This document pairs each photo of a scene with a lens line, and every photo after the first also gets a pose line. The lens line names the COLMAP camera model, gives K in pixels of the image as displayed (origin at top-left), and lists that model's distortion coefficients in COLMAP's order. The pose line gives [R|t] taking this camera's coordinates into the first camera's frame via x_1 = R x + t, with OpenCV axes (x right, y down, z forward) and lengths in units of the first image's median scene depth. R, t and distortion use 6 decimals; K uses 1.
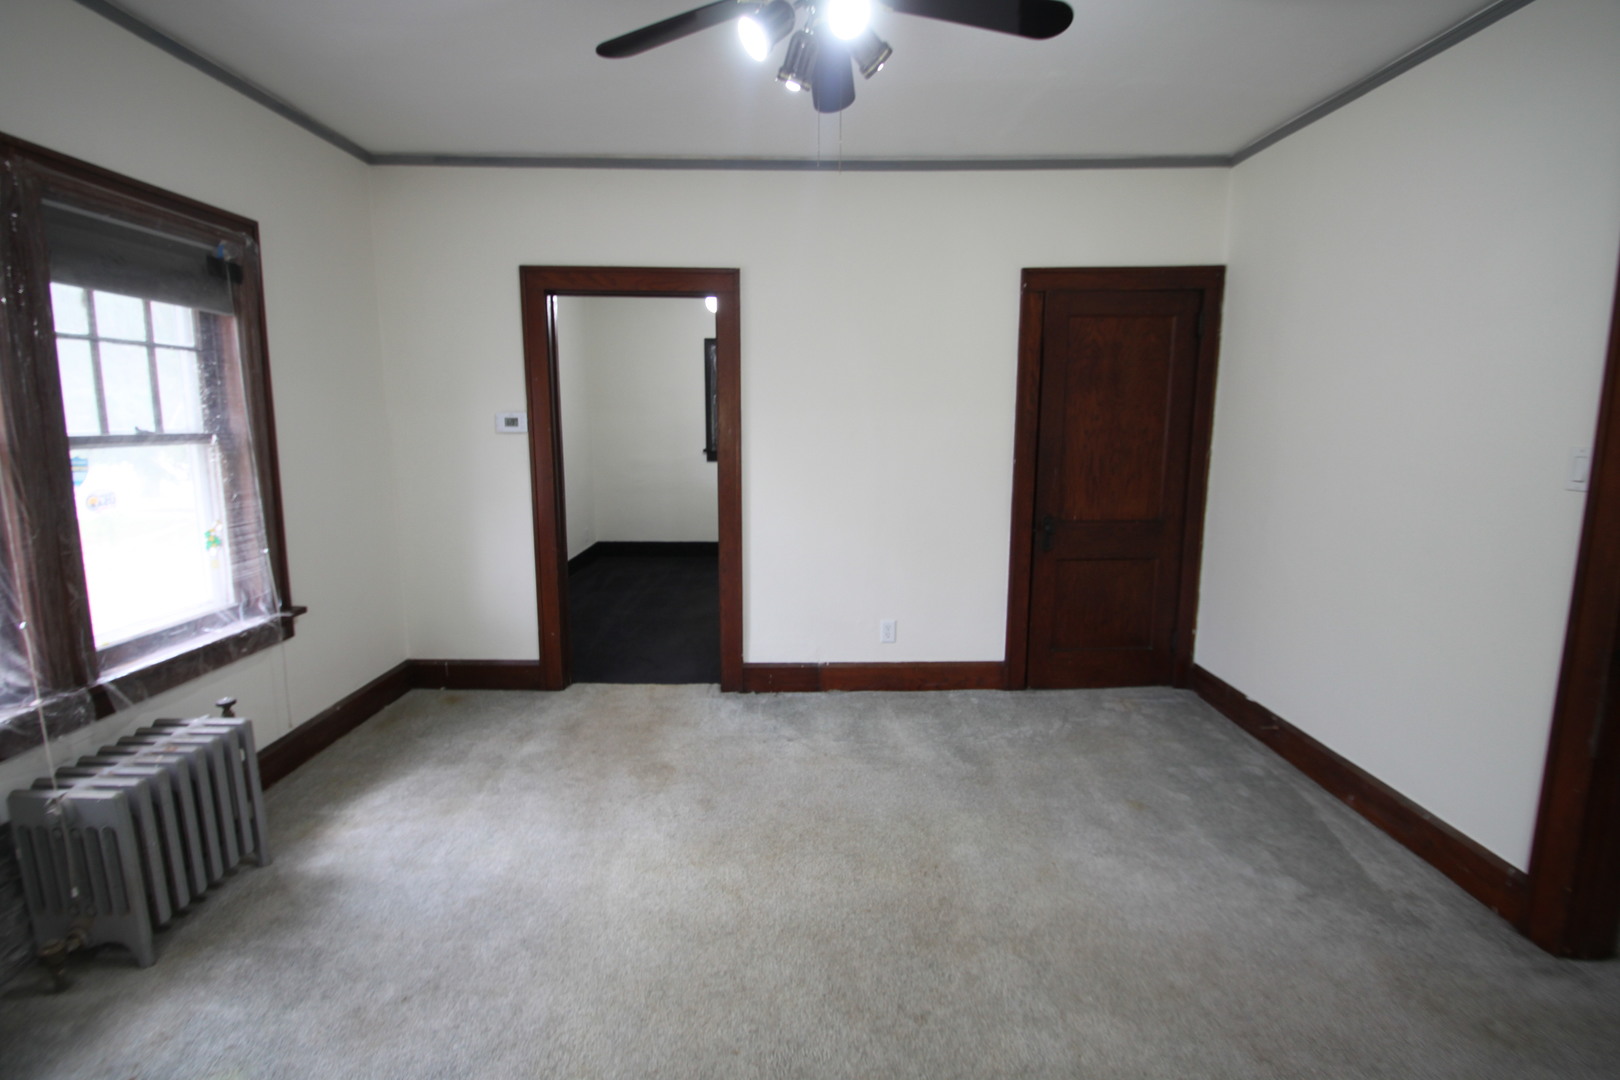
lens RADIAL K [[749.7, 0, 806.2], [0, 749.7, 526.6], [0, 0, 1]] dist [0.006661, -0.011238]
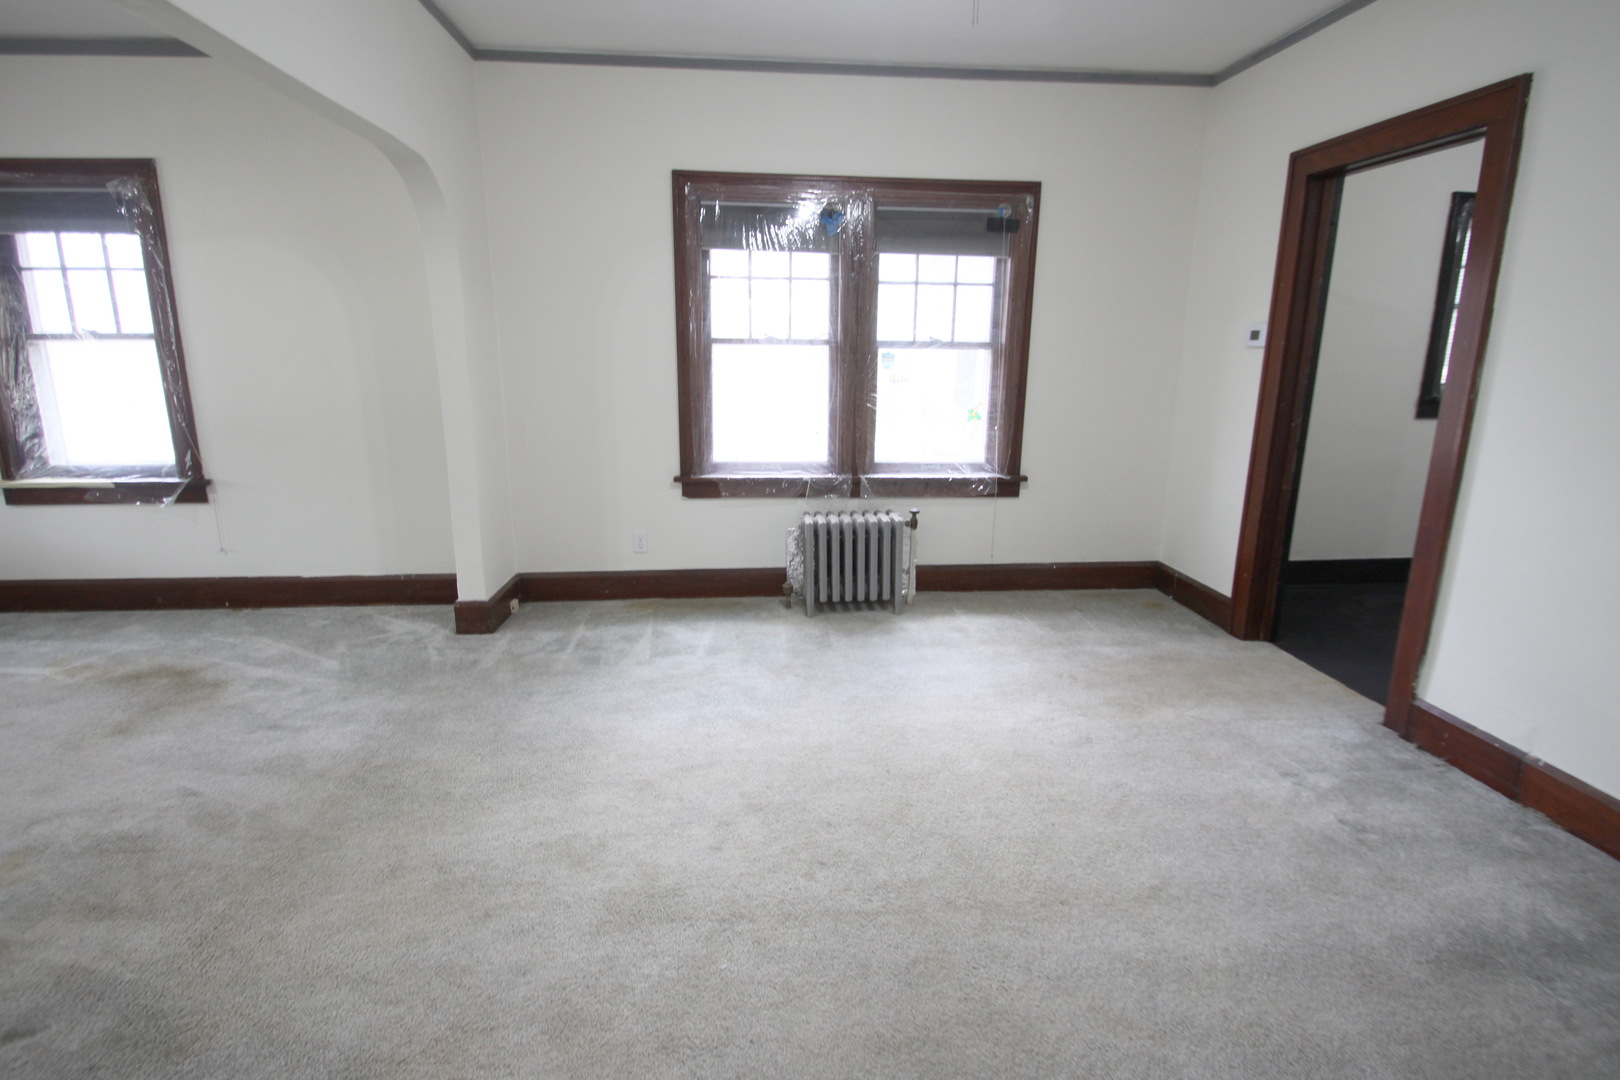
lens RADIAL K [[749.7, 0, 806.2], [0, 749.7, 526.6], [0, 0, 1]] dist [0.006661, -0.011238]
pose [[0.085185, 0.221529, -0.971426, 0.570627], [-0.153572, 0.966238, 0.206879, -0.021900], [0.984459, 0.131561, 0.116330, 0.440817]]
